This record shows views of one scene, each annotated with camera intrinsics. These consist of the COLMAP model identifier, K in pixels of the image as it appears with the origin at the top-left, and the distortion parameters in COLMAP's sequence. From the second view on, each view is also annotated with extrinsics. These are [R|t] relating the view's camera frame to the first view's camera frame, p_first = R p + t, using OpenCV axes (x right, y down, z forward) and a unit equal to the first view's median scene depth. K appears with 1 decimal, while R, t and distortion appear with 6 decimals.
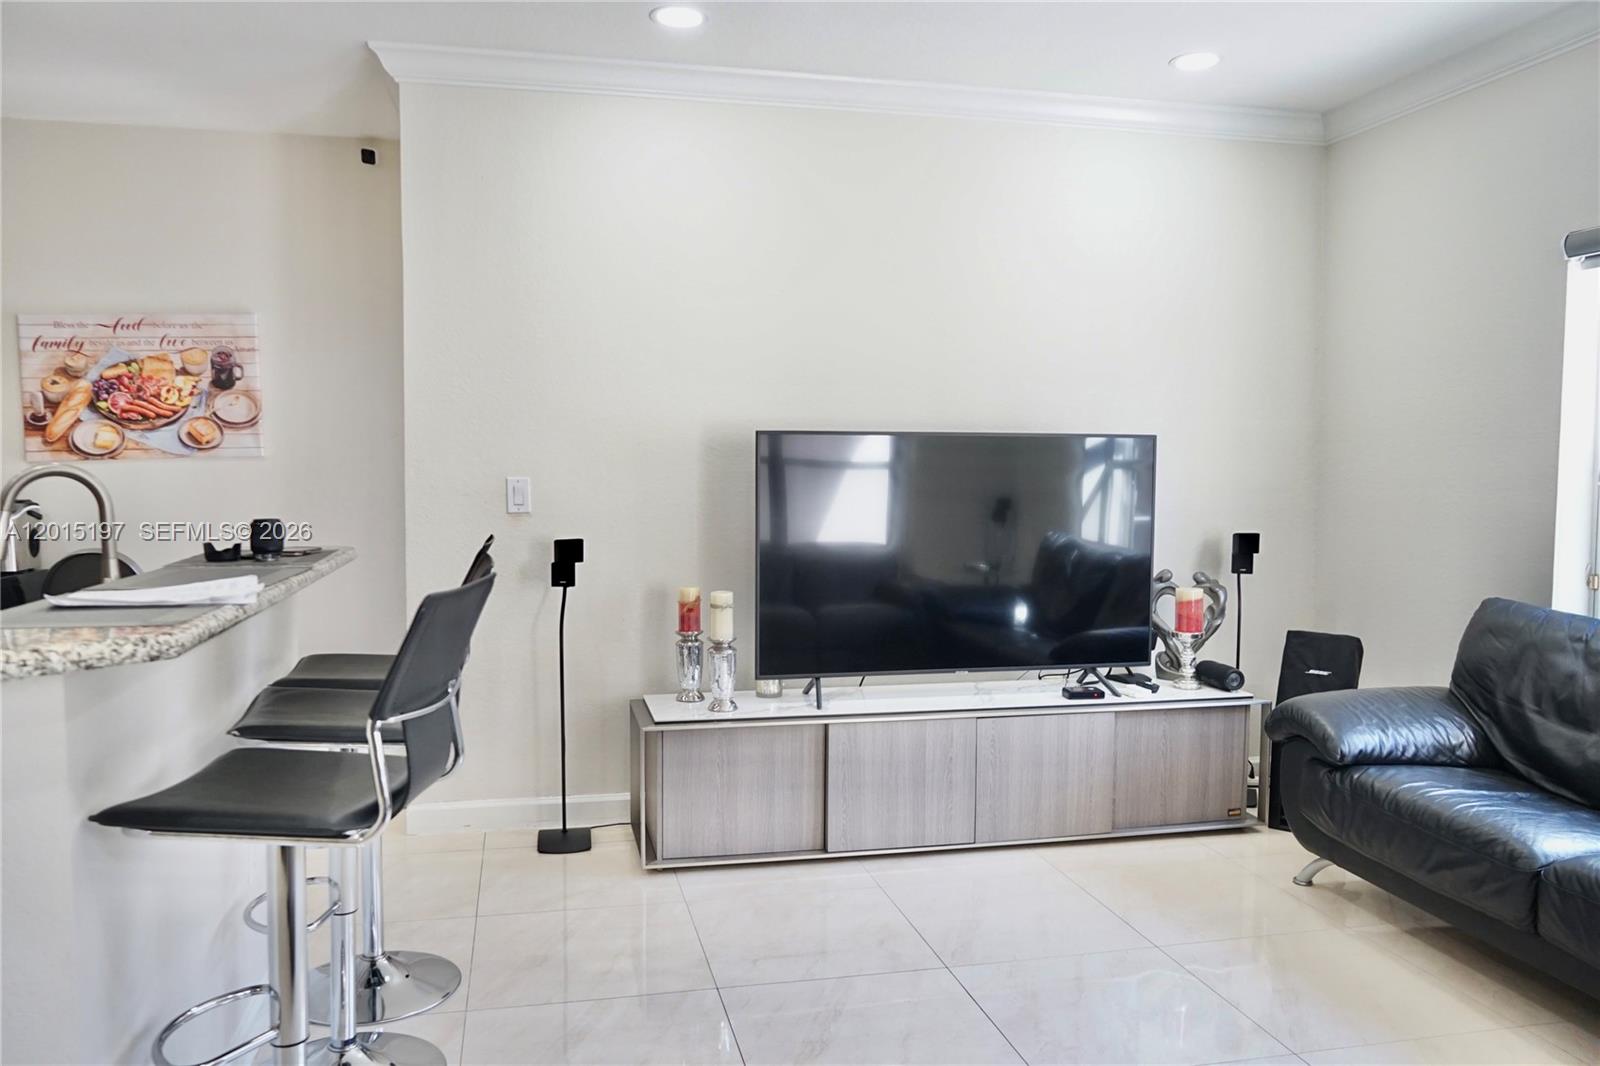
lens RADIAL K [[1201.1, 0, 802.8], [0, 1201.1, 531.7], [0, 0, 1]] dist [-0.057893, 0.069716]
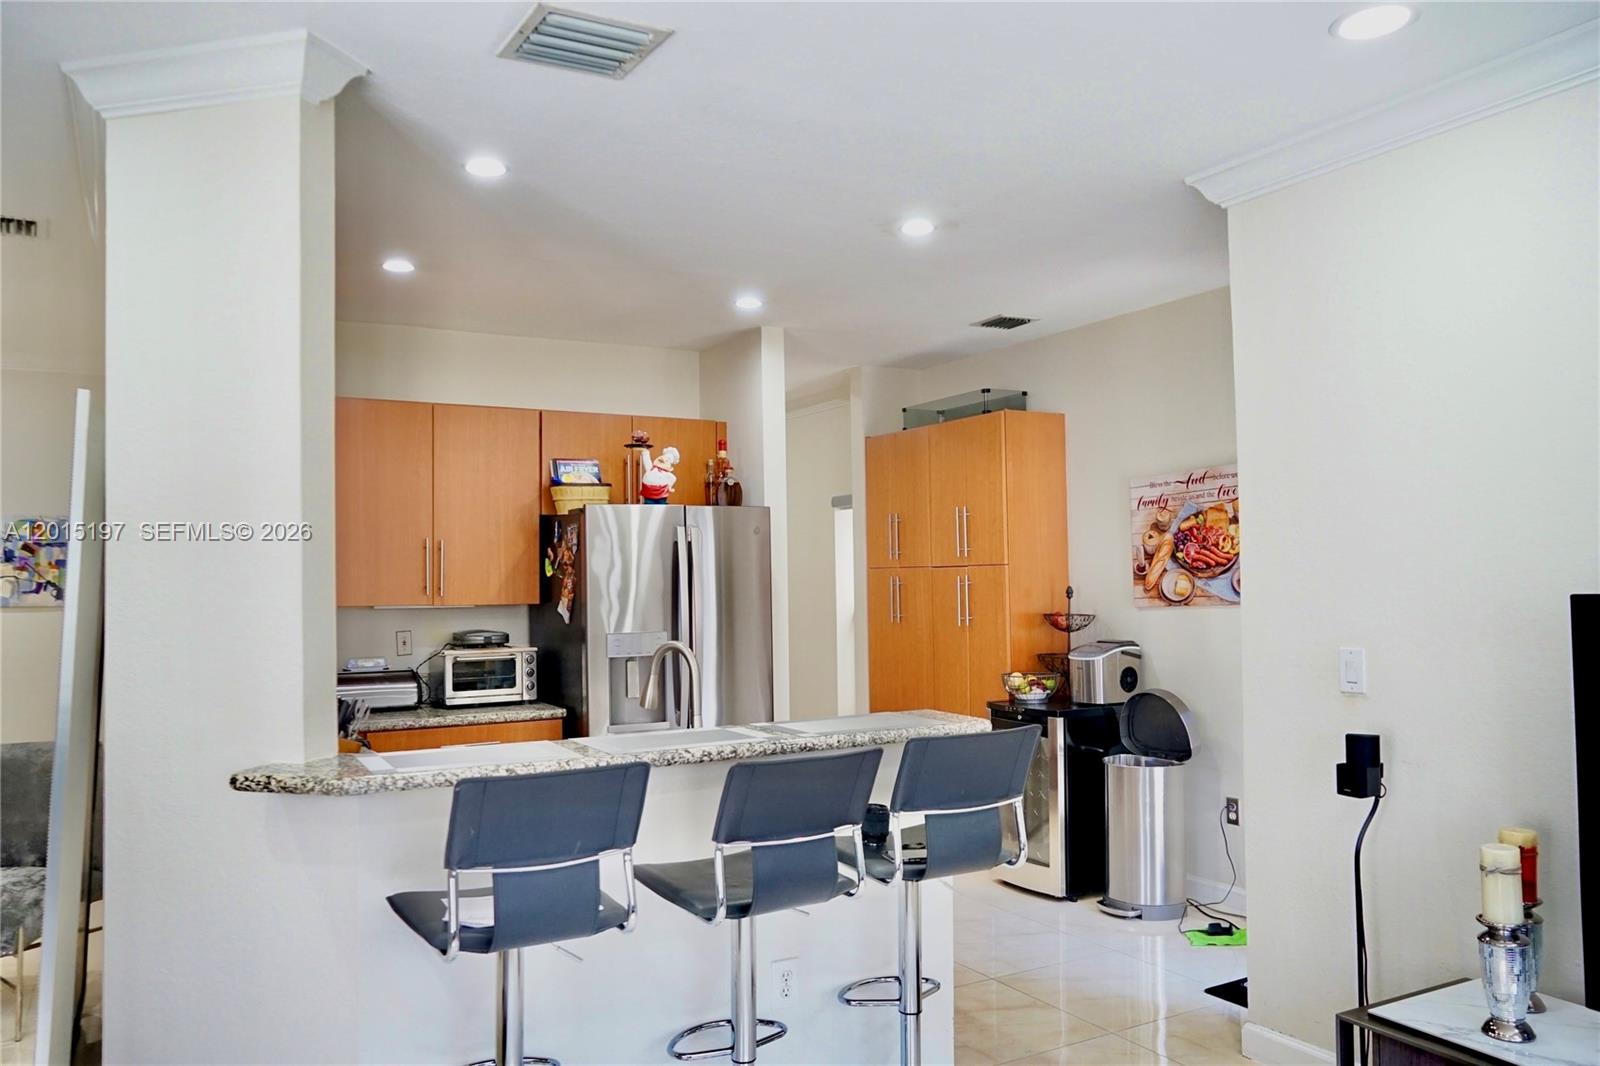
lens RADIAL K [[1201.1, 0, 802.8], [0, 1201.1, 531.7], [0, 0, 1]] dist [-0.057893, 0.069716]
pose [[0.275433, -0.041734, -0.960414, 0.360441], [-0.039126, 0.997743, -0.054577, -0.055361], [0.960524, 0.052610, 0.273179, 0.371834]]
